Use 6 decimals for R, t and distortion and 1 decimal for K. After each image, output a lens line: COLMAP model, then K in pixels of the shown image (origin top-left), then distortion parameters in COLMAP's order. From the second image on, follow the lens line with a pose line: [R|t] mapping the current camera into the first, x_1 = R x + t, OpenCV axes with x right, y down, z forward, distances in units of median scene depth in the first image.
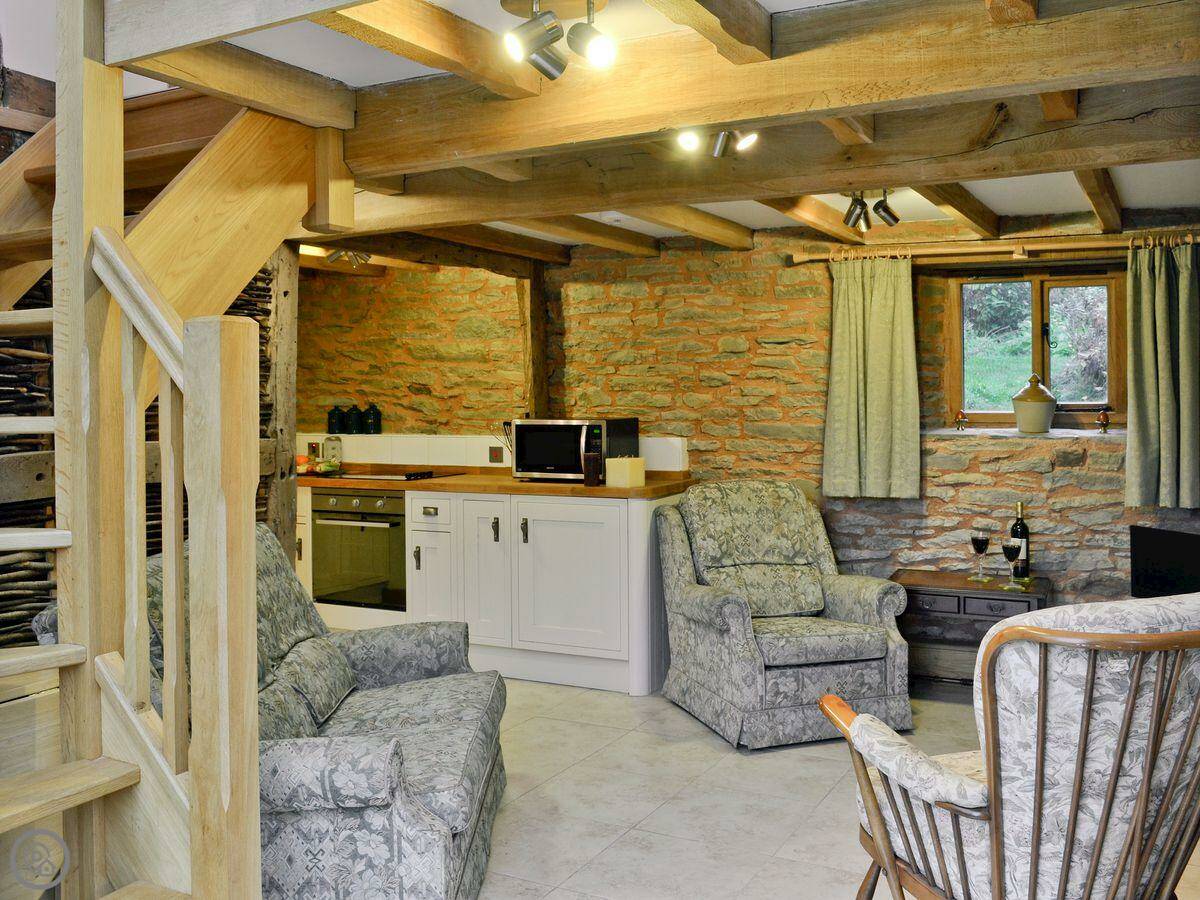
lens RADIAL K [[1103.3, 0, 634.4], [0, 1103.3, 449.7], [0, 0, 1]] dist [0.020992, 0.003493]
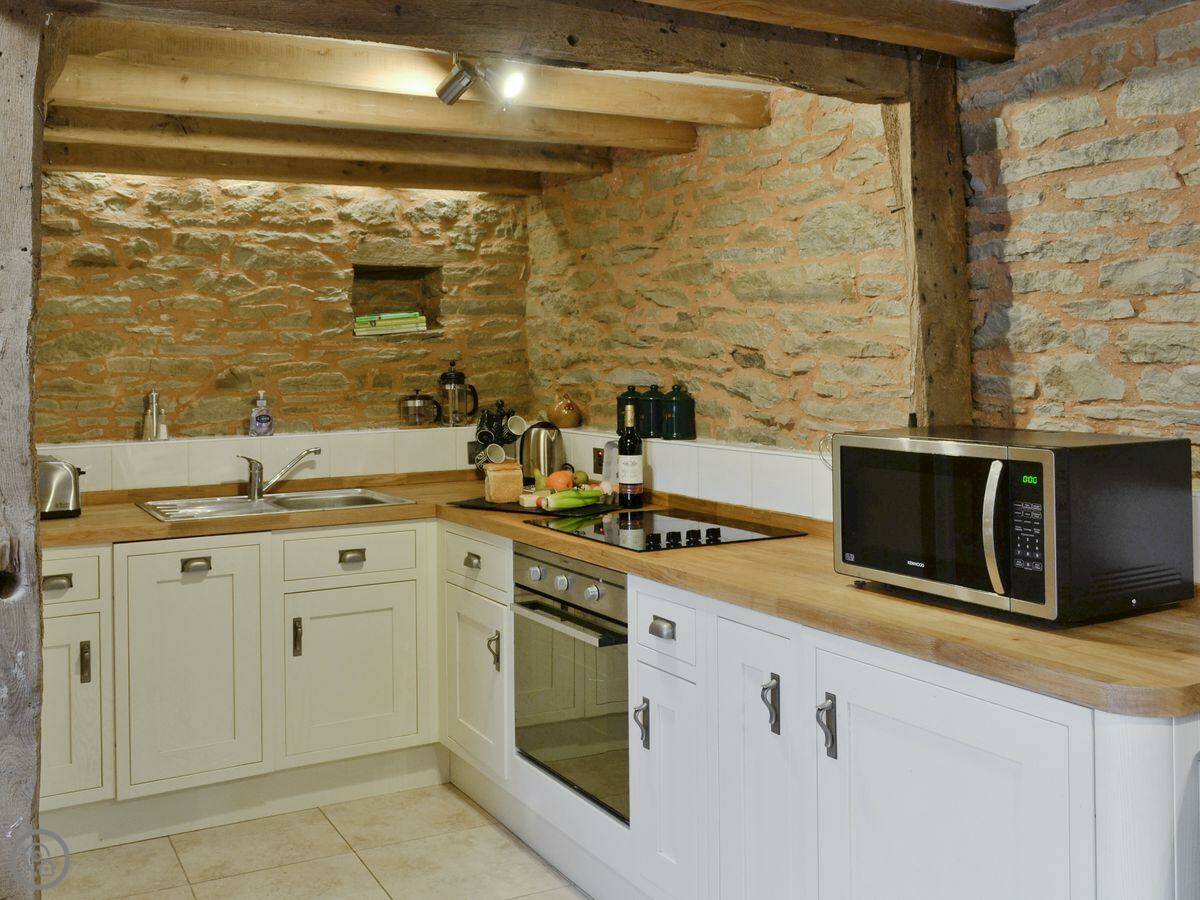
lens RADIAL K [[1086.4, 0, 600.4], [0, 1086.4, 344.2], [0, 0, 1]] dist [-0.008054, 0.004524]
pose [[0.800222, -0.005865, -0.599675, 0.058022], [-0.030670, 0.998243, -0.050689, -0.034132], [0.598919, 0.058954, 0.798637, 0.569720]]
